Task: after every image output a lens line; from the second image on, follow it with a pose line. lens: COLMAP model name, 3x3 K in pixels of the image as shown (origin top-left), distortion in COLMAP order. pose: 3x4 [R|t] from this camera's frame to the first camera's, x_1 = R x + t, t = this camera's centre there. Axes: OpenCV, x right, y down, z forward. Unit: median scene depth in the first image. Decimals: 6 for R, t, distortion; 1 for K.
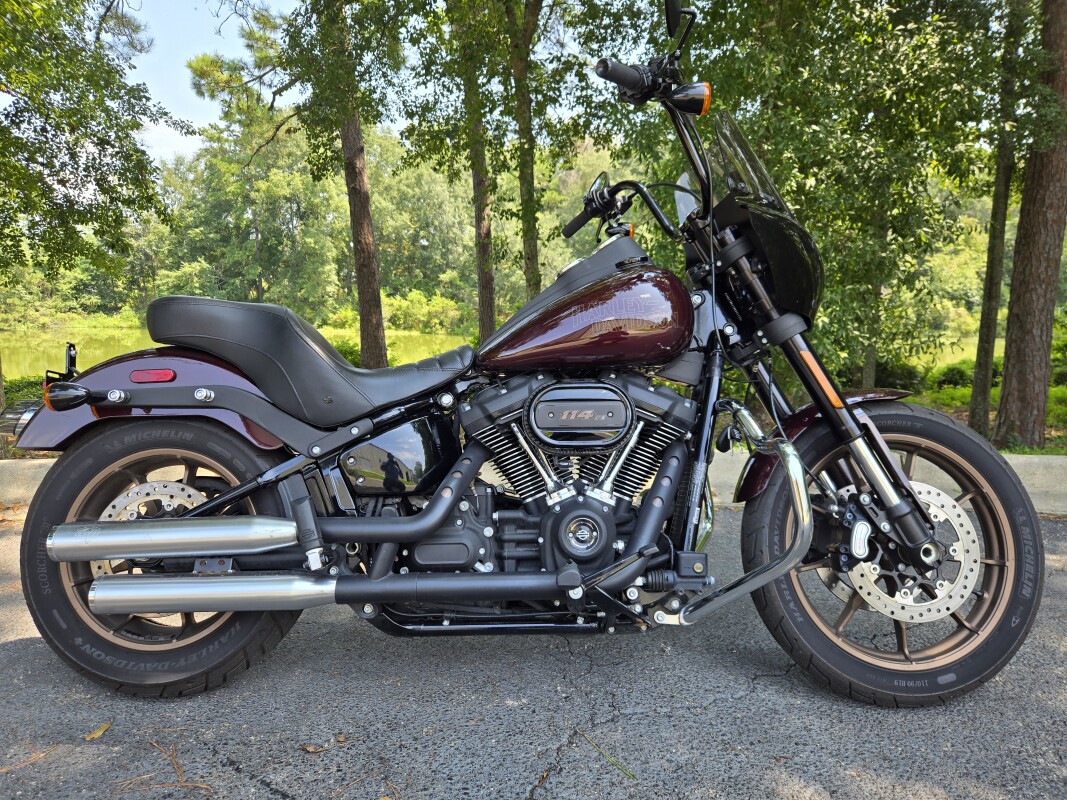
lens RADIAL K [[727.9, 0, 533.5], [0, 727.9, 400.0], [0, 0, 1]] dist [-0.000375, 0.000213]
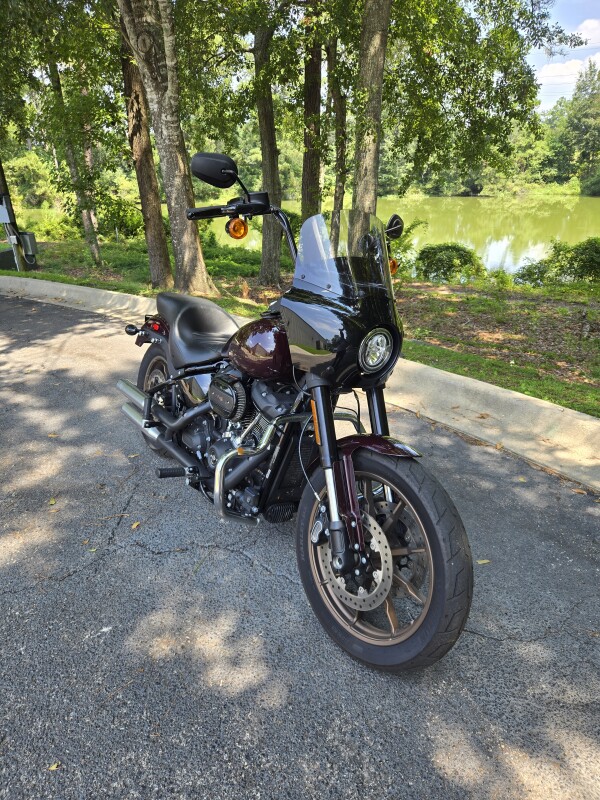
lens RADIAL K [[545.8, 0, 300.0], [0, 545.8, 400.0], [0, 0, 1]] dist [-0.000375, 0.000213]
pose [[0.558384, 0.292993, -0.776120, 0.116503], [-0.072535, 0.949215, 0.306153, -0.038406], [0.826405, -0.114655, 0.551279, 0.037290]]
